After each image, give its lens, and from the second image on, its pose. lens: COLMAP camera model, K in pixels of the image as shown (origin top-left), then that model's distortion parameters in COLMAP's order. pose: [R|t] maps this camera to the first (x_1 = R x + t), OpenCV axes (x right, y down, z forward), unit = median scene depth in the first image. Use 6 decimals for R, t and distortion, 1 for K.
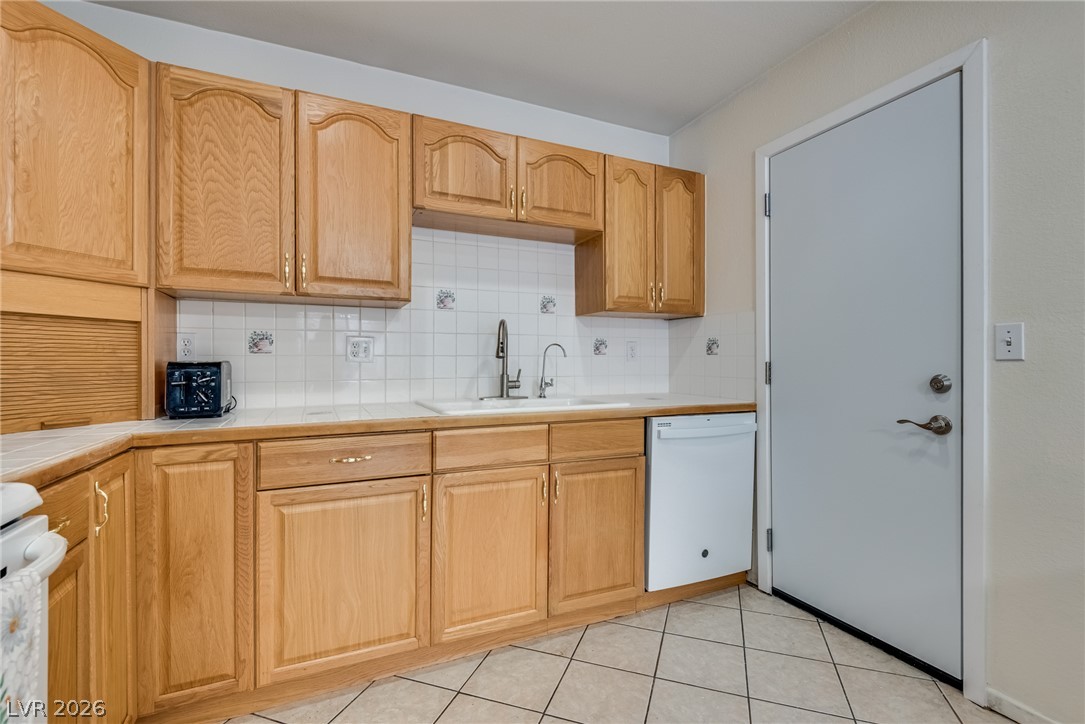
lens RADIAL K [[496.5, 0, 546.9], [0, 496.5, 362.5], [0, 0, 1]] dist [0.027488, -0.017359]
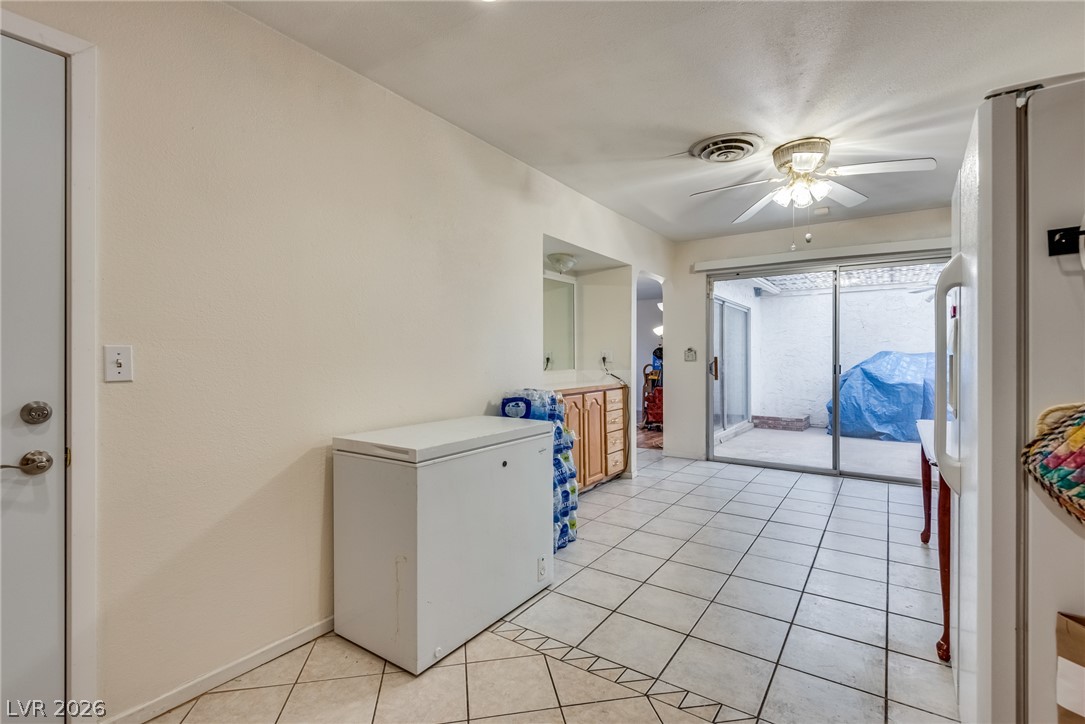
lens RADIAL K [[489.0, 0, 539.5], [0, 489.0, 358.4], [0, 0, 1]] dist [0.017991, -0.016722]
pose [[-0.488805, 0.006113, 0.872371, -0.301186], [0.002398, 0.999981, -0.005664, -0.037288], [-0.872390, -0.000677, -0.488811, 0.621247]]
